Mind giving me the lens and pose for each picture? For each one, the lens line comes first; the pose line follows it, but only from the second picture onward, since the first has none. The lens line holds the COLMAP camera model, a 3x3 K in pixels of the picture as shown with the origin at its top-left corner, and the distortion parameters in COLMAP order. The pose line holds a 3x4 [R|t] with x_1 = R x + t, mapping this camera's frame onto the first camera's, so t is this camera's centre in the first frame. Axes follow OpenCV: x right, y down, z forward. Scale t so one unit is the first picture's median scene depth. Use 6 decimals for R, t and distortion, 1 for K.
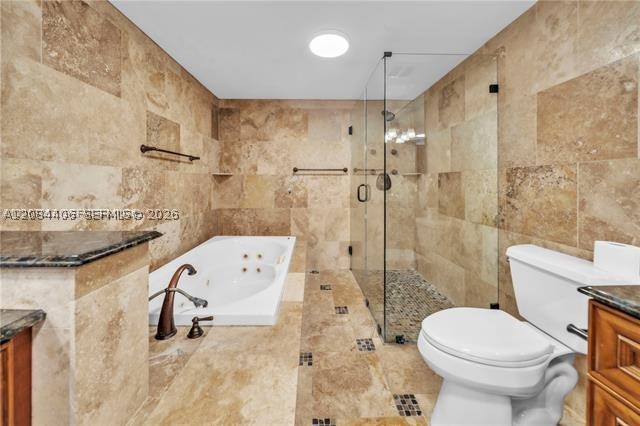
lens RADIAL K [[282.0, 0, 320.0], [0, 282.0, 181.5], [0, 0, 1]] dist [0.000074, 0.000006]
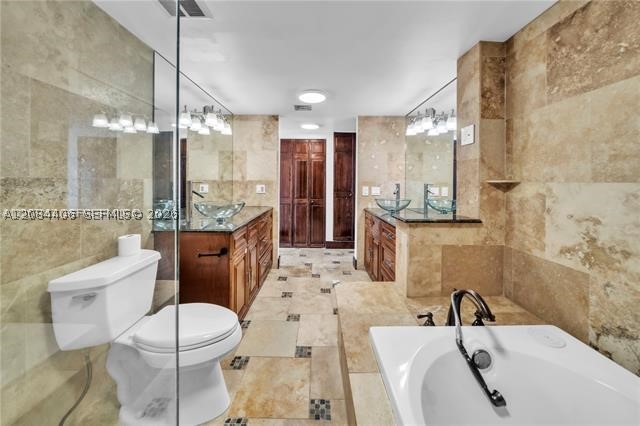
lens RADIAL K [[282.0, 0, 320.0], [0, 282.0, 181.5], [0, 0, 1]] dist [0.000074, 0.000006]
pose [[-0.999778, -0.007858, 0.019558, 0.000729], [-0.007943, 0.999959, -0.004300, -0.025073], [-0.019523, -0.004455, -0.999799, 0.896579]]
